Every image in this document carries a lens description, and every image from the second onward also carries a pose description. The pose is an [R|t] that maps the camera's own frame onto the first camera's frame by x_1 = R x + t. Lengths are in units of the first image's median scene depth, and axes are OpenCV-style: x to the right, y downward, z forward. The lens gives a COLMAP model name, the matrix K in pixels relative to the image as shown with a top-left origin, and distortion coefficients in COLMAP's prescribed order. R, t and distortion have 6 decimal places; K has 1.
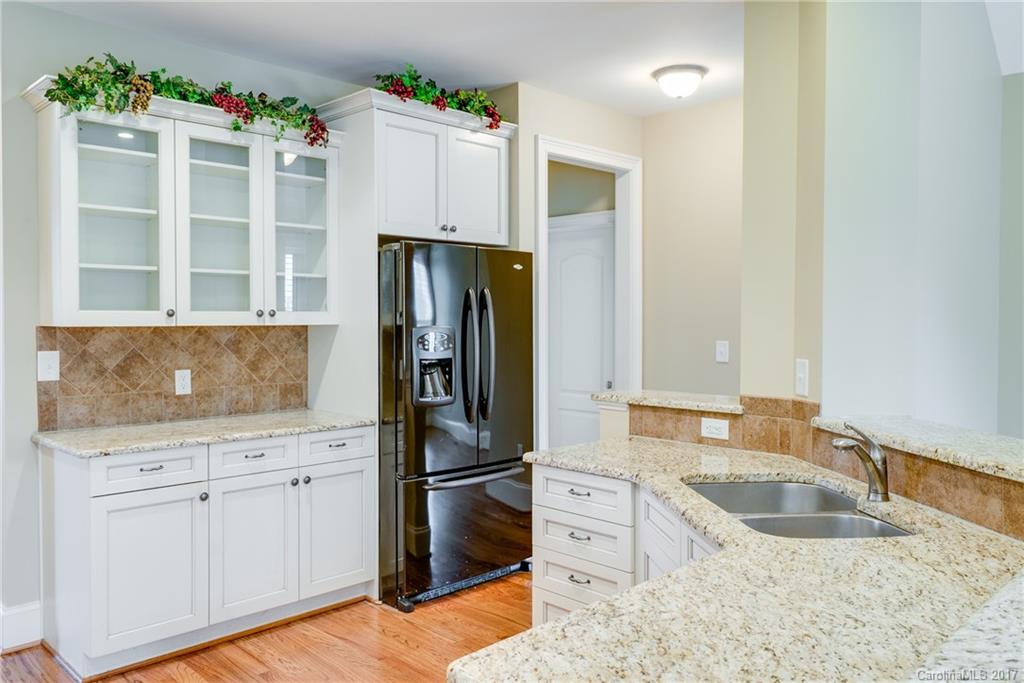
lens RADIAL K [[787.7, 0, 509.5], [0, 787.7, 331.9], [0, 0, 1]] dist [0.003155, -0.000734]
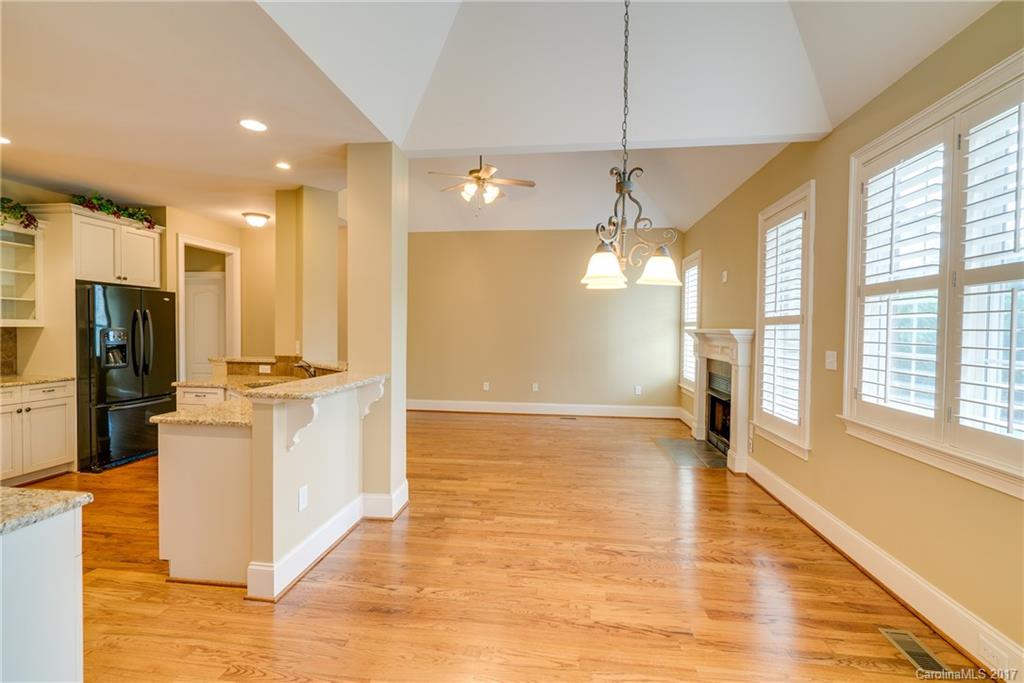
lens RADIAL K [[457.5, 0, 512.0], [0, 457.5, 341.5], [0, 0, 1]] dist [-0.008770, 0.000824]
pose [[0.785537, -0.007476, 0.618769, -0.018567], [-0.000337, 0.999922, 0.012509, 0.011836], [-0.618814, -0.010034, 0.785473, -0.522168]]
